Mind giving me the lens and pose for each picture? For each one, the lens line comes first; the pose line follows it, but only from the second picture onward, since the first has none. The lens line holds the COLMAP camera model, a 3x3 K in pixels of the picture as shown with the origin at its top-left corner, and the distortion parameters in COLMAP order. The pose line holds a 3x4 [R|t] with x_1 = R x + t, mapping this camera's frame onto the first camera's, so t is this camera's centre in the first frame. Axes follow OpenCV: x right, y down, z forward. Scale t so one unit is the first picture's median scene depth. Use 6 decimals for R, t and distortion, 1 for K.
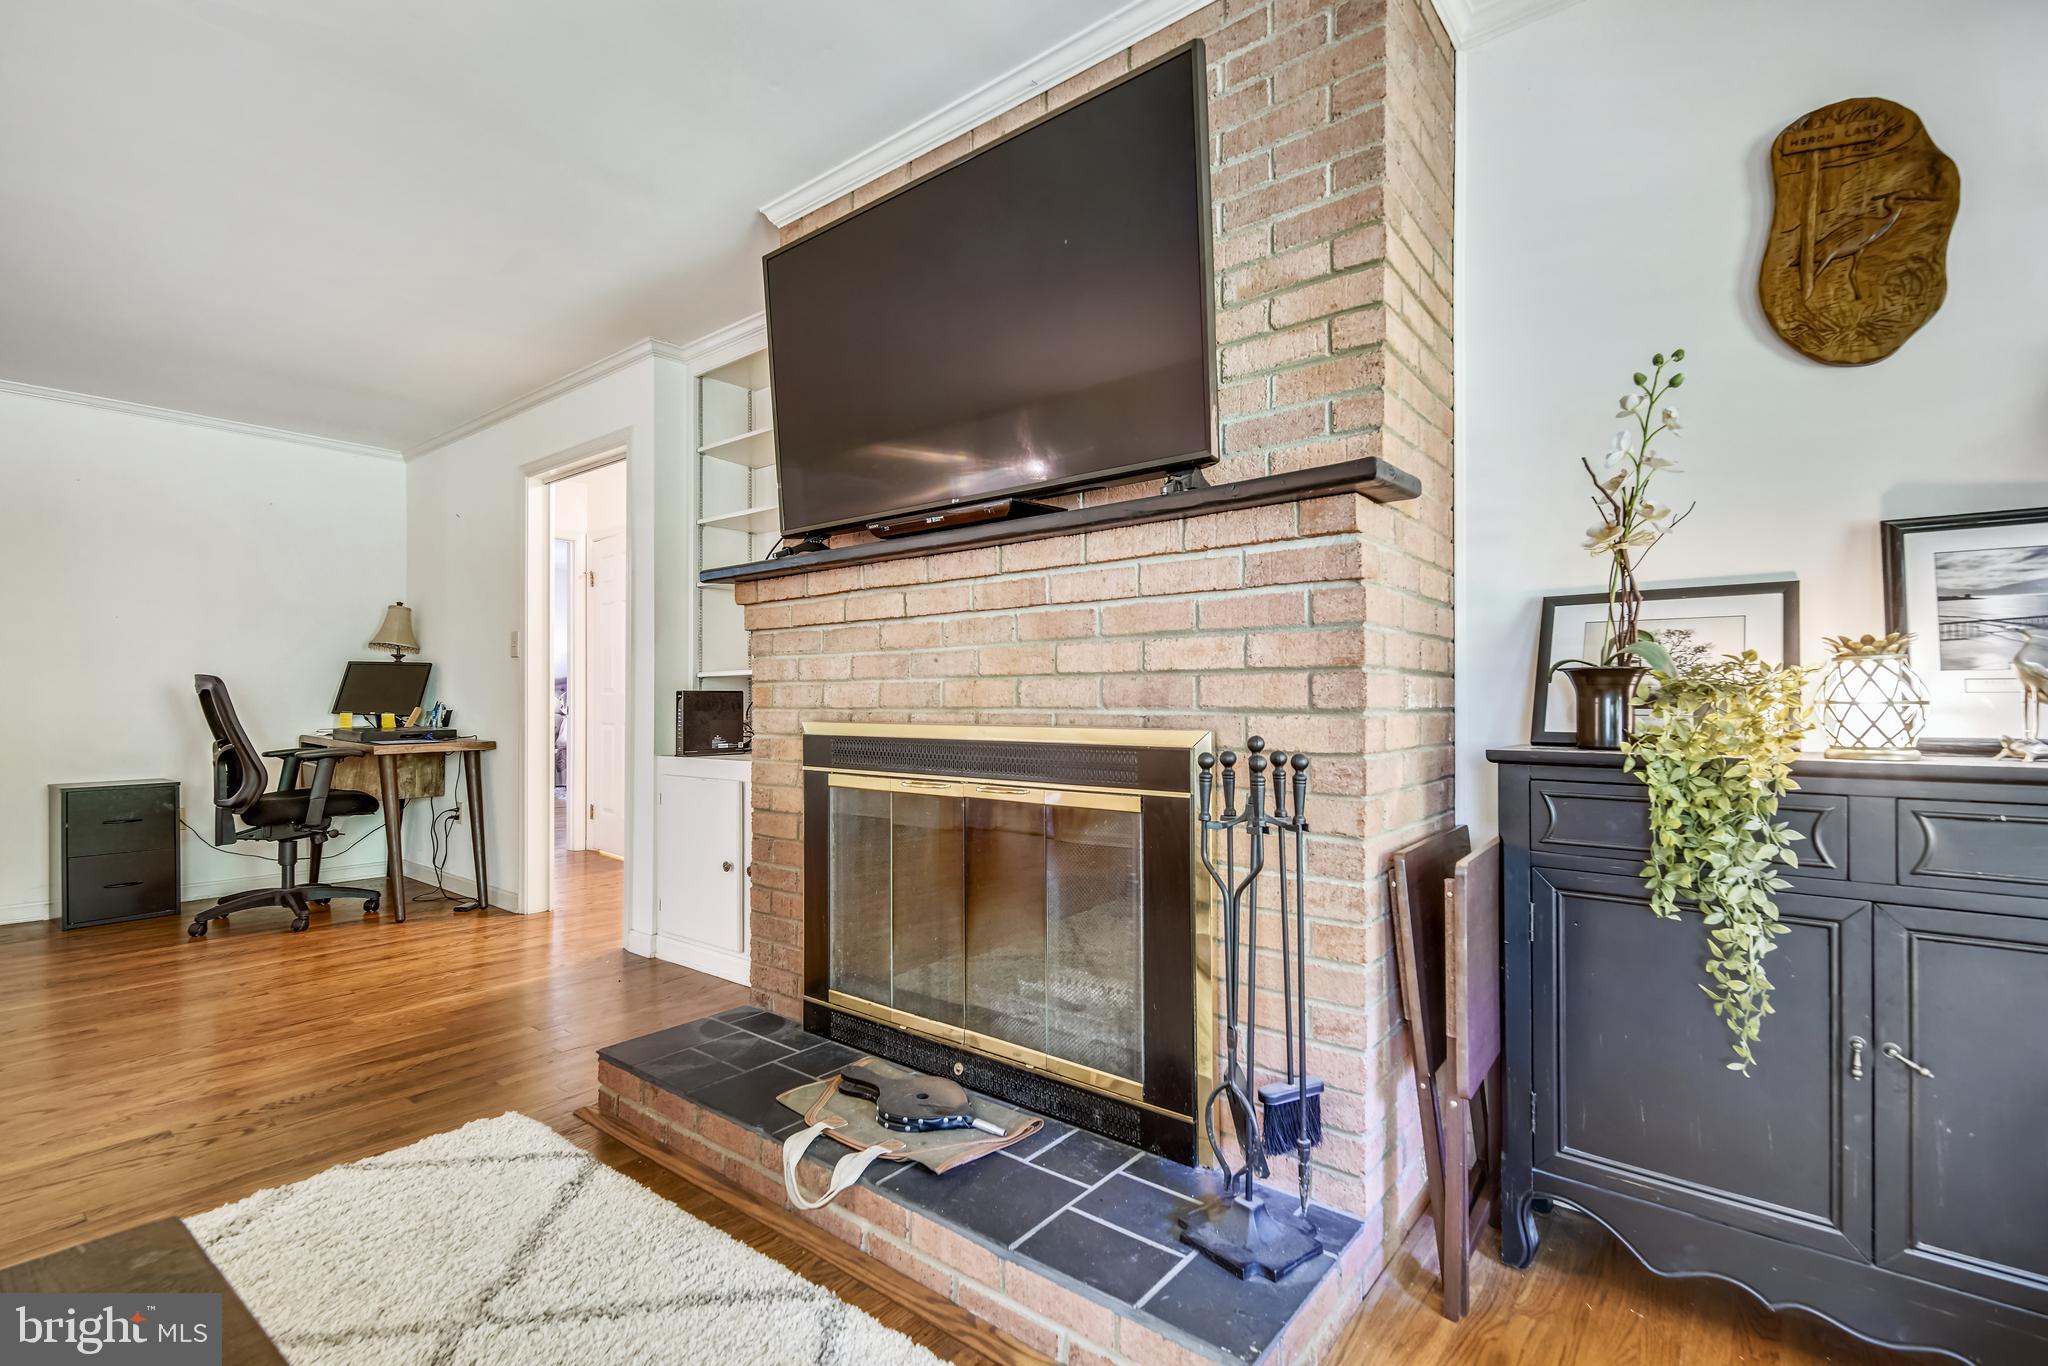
lens RADIAL K [[929.8, 0, 1019.2], [0, 929.8, 701.8], [0, 0, 1]] dist [0.031196, -0.015669]
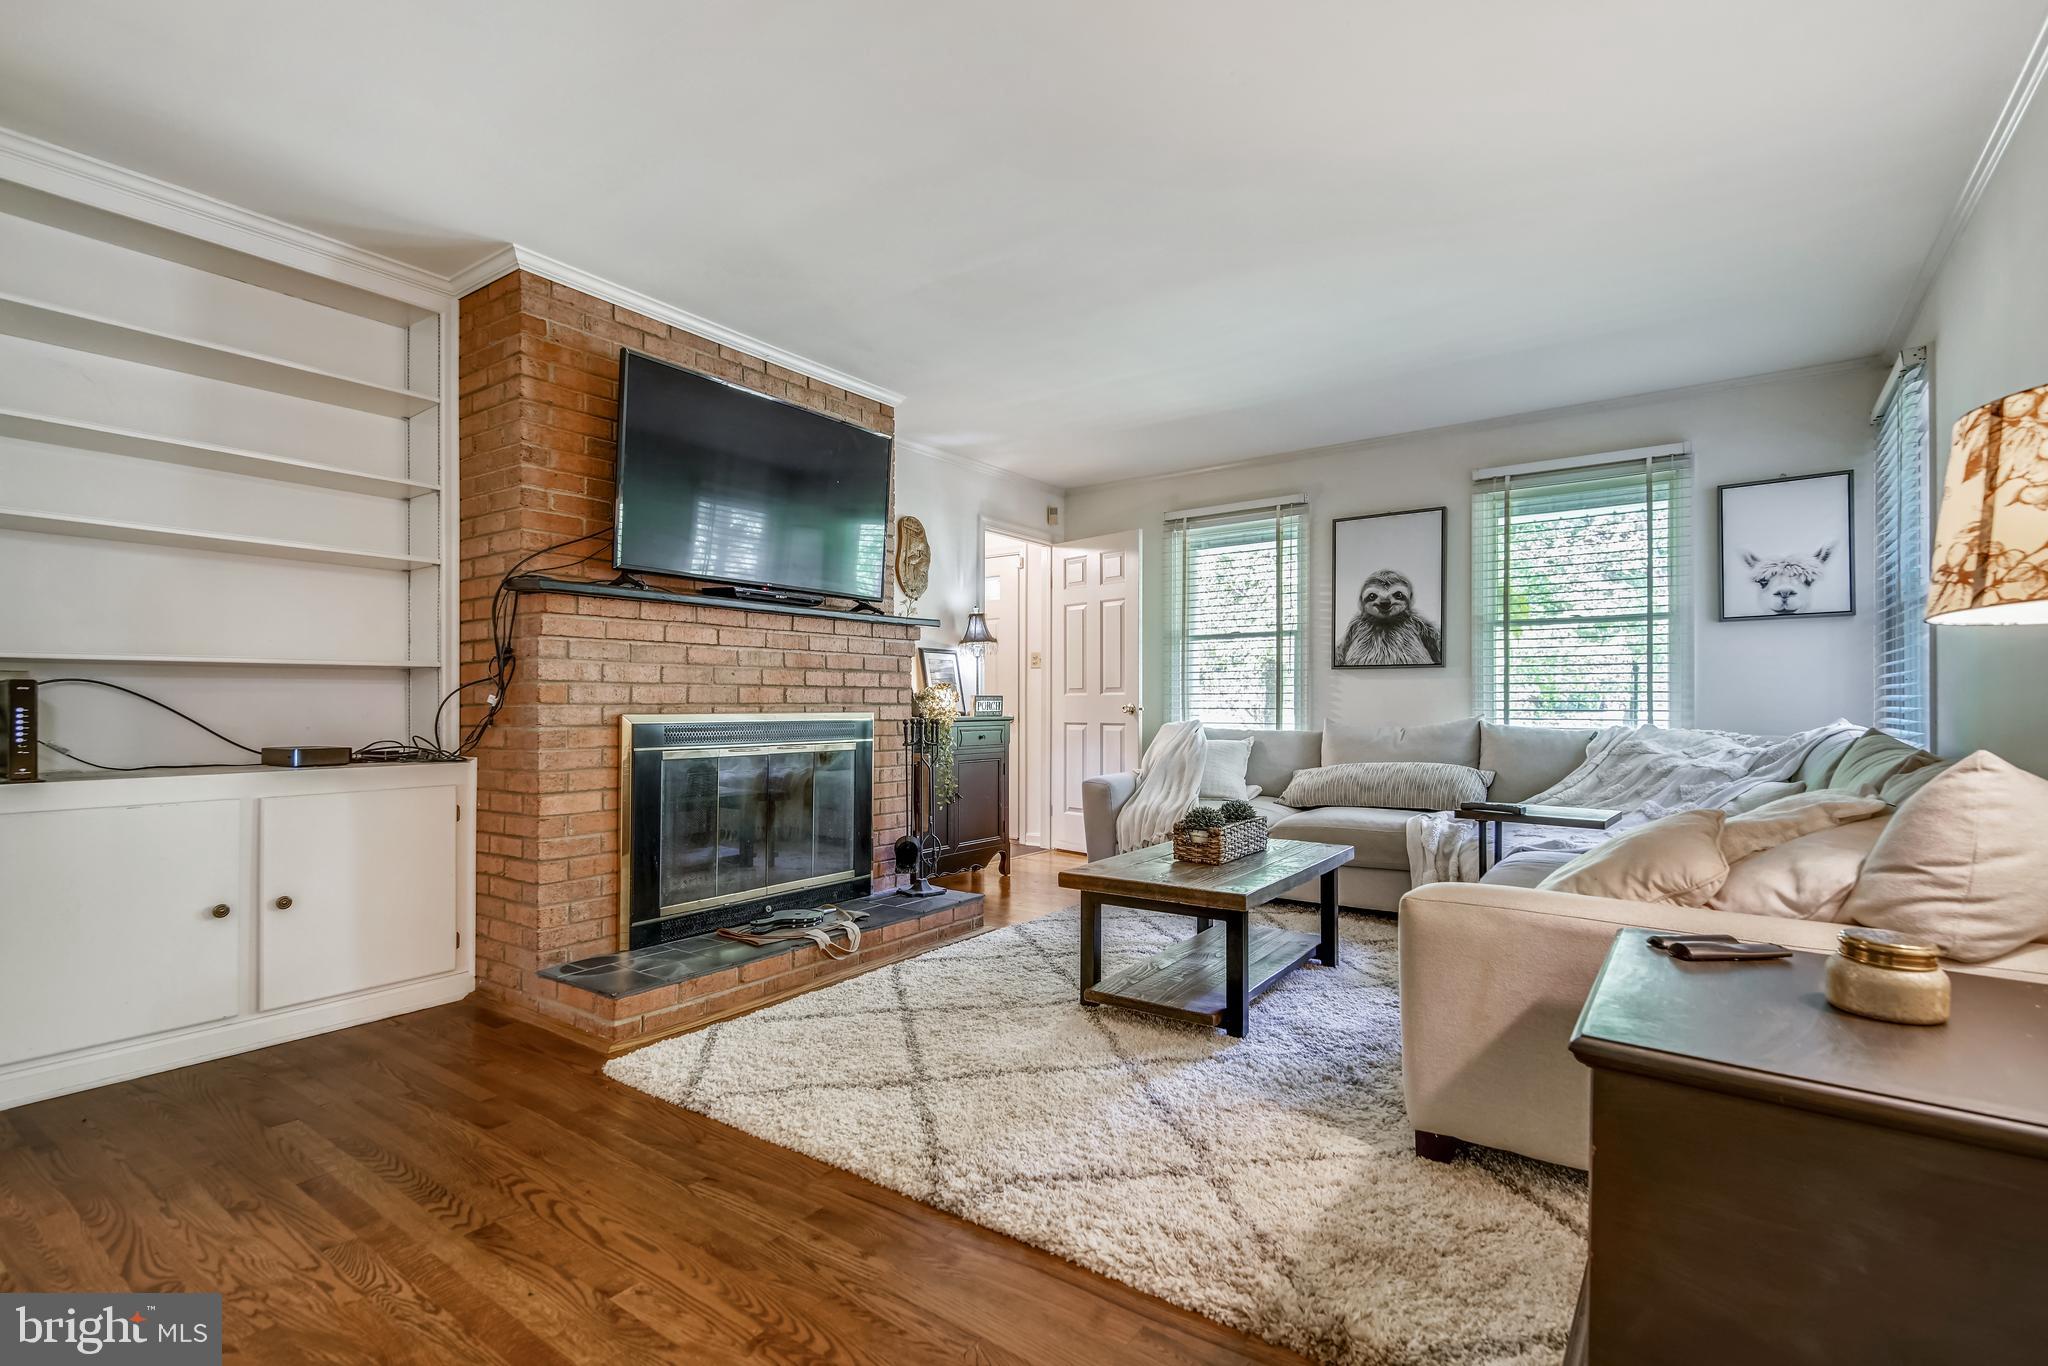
lens RADIAL K [[929.8, 0, 1019.2], [0, 929.8, 701.8], [0, 0, 1]] dist [0.031196, -0.015669]
pose [[-0.051468, -0.000164, 0.998675, -1.830334], [-0.006637, 0.999978, -0.000177, 0.000671], [-0.998653, -0.006638, -0.051468, 0.613790]]
